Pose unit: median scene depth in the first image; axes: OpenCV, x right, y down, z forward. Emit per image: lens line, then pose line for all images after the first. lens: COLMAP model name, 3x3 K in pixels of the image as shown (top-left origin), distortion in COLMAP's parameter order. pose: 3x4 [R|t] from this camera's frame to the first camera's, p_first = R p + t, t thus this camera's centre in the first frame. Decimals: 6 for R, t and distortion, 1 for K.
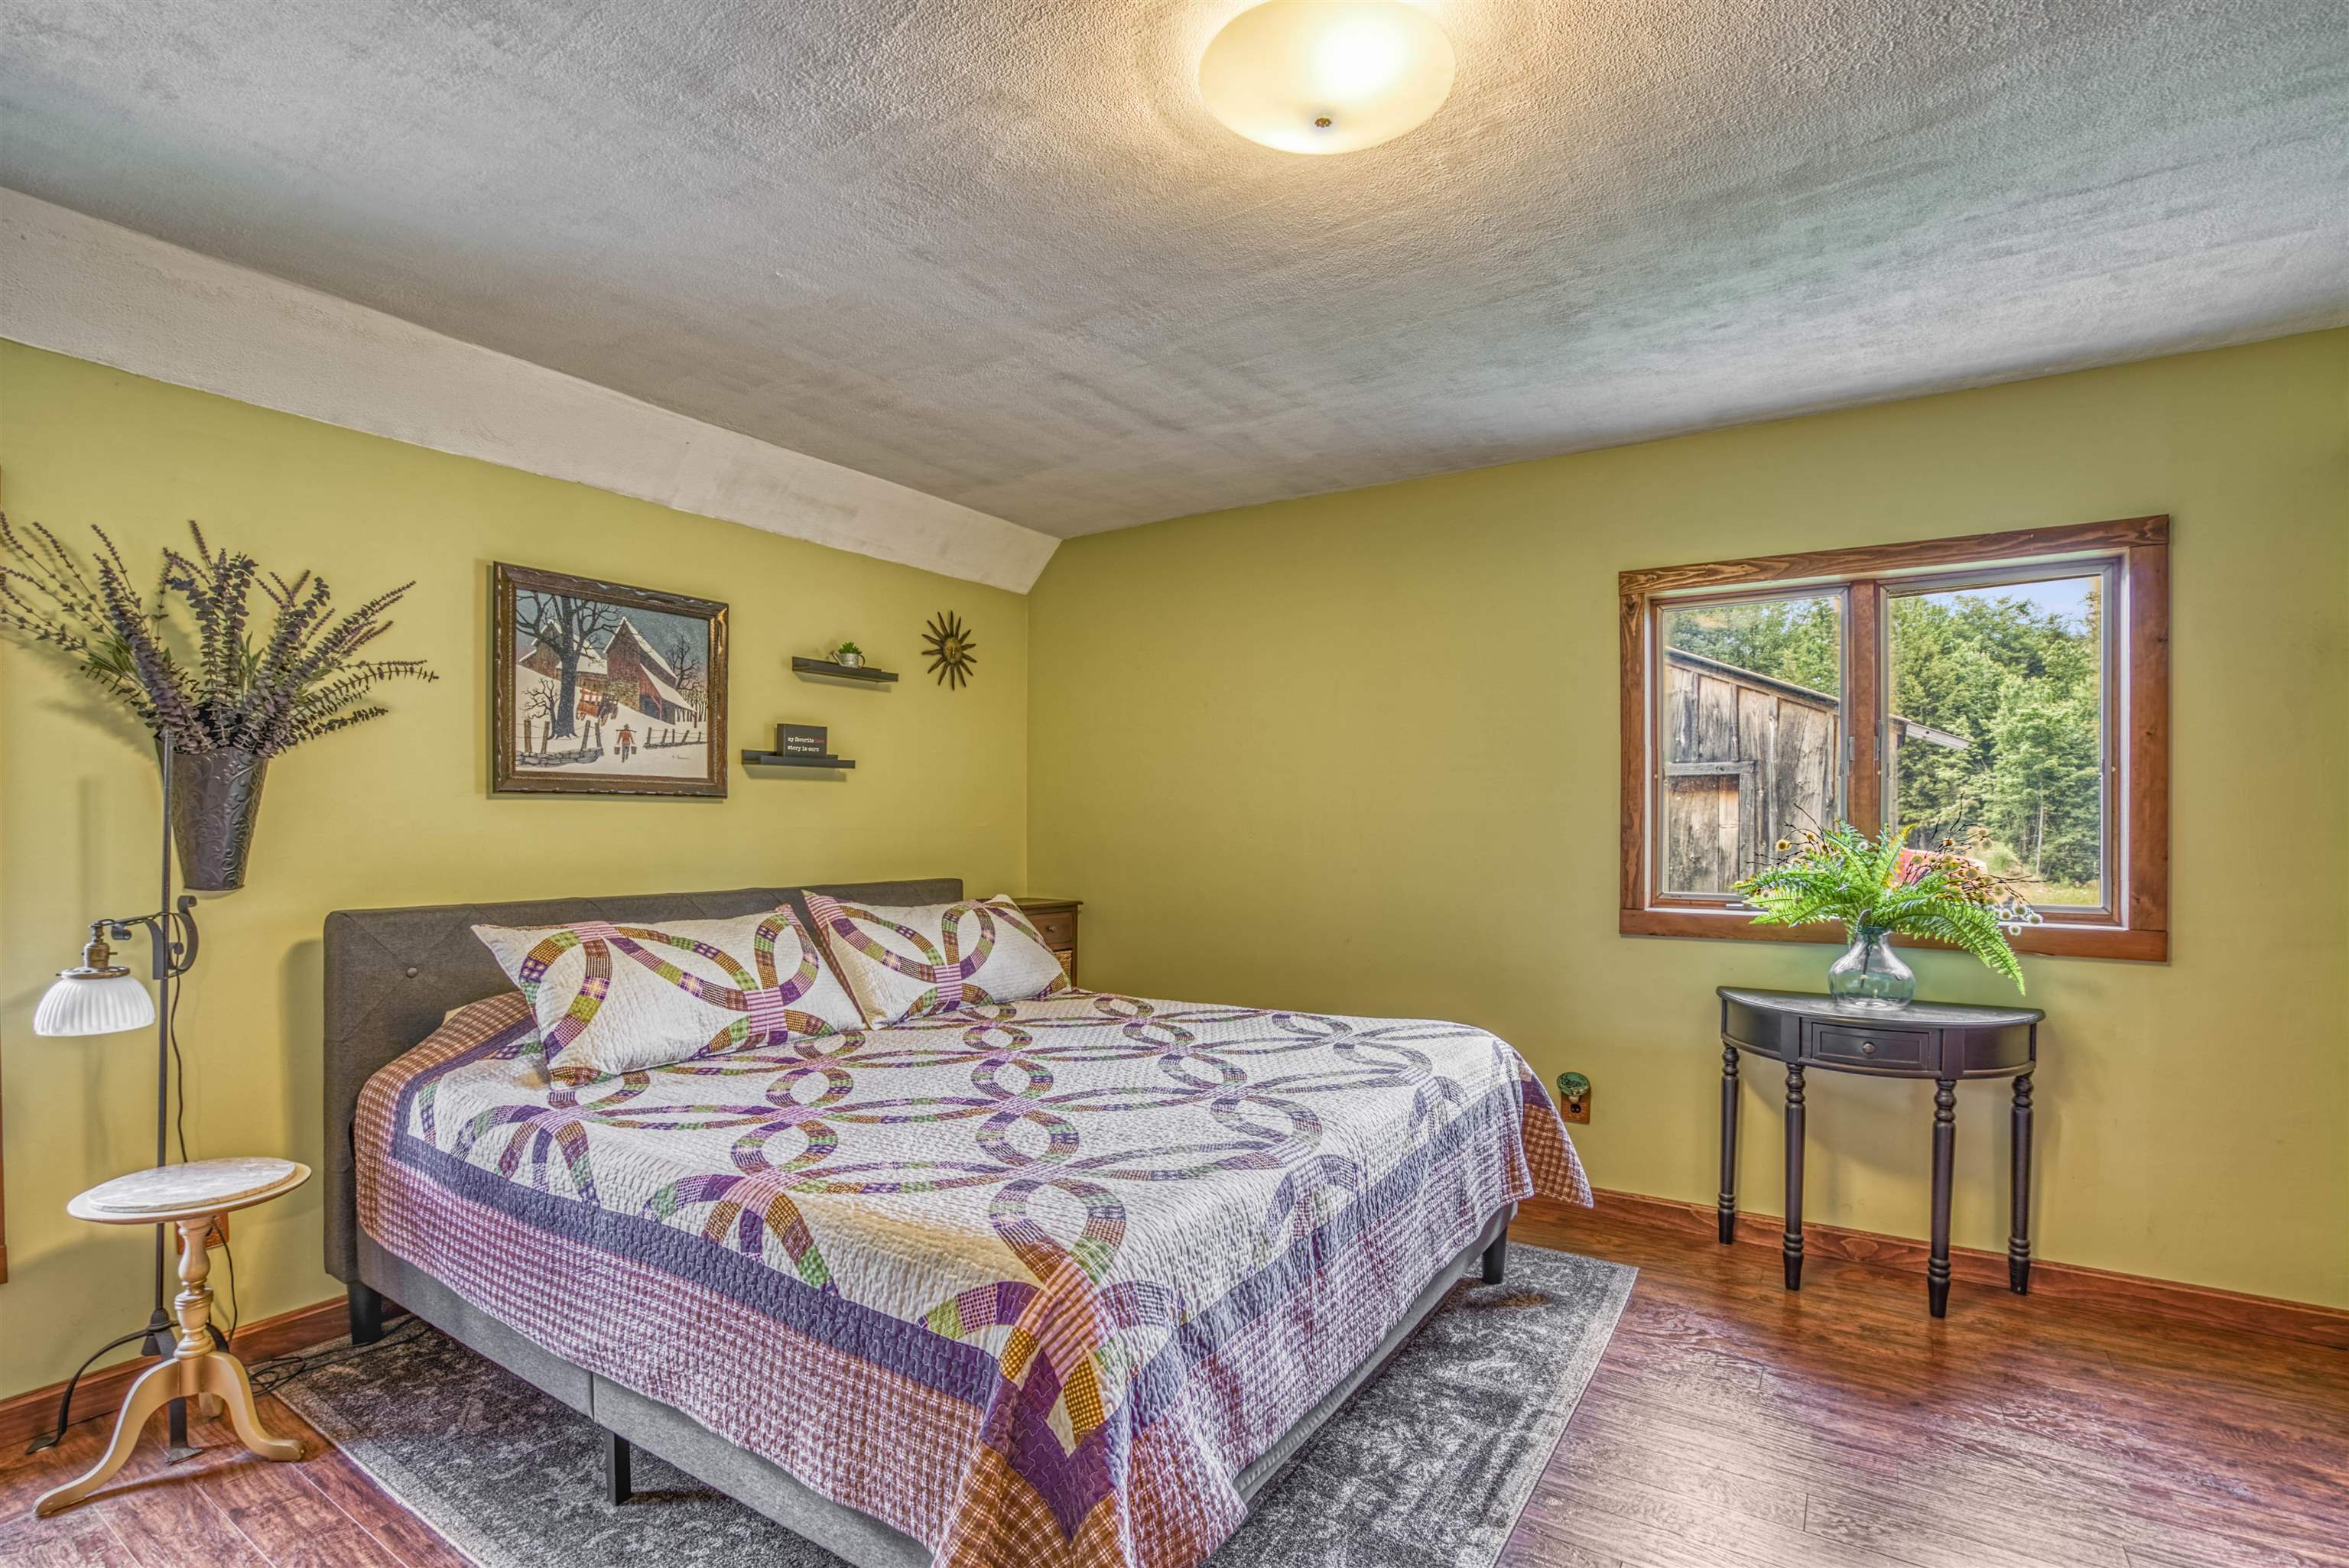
lens RADIAL K [[1090.7, 0, 1182.8], [0, 1090.7, 807.6], [0, 0, 1]] dist [-0.071164, 0.027455]
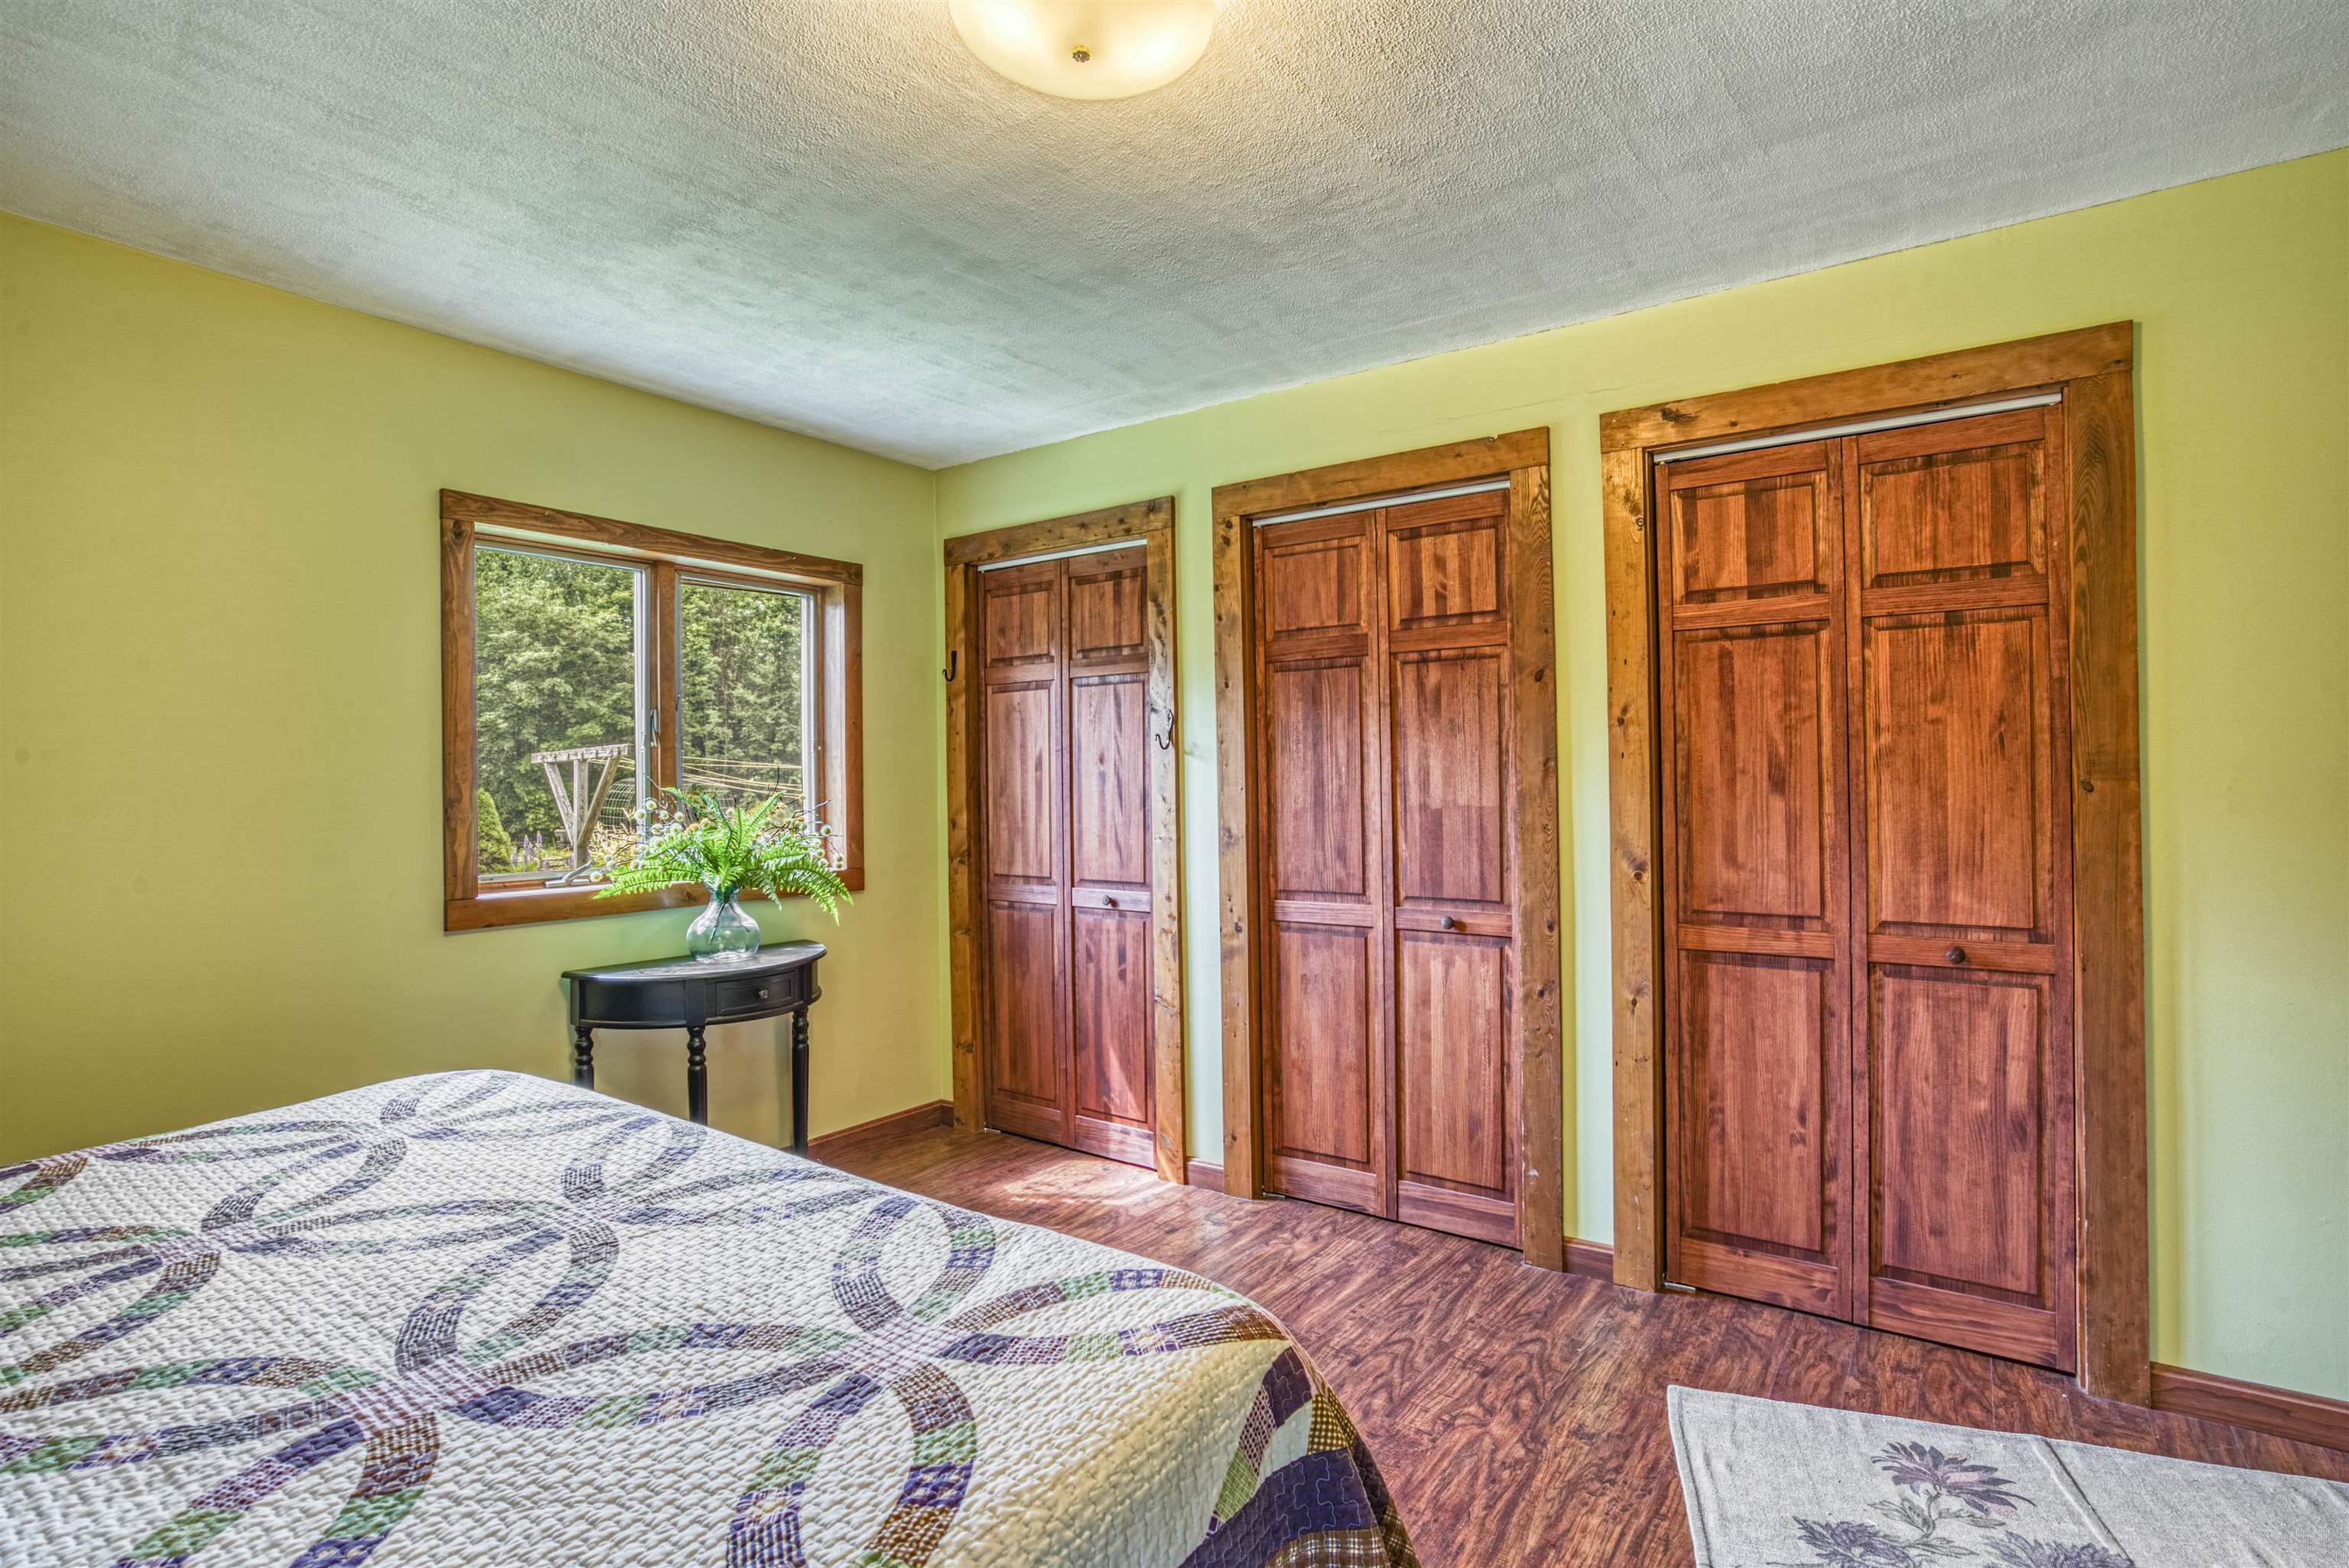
lens RADIAL K [[1090.7, 0, 1182.8], [0, 1090.7, 807.6], [0, 0, 1]] dist [-0.071164, 0.027455]
pose [[0.057472, -0.025860, 0.998012, -0.550756], [-0.003641, 0.999652, 0.026112, -0.001730], [-0.998340, -0.005134, 0.057358, 0.582246]]
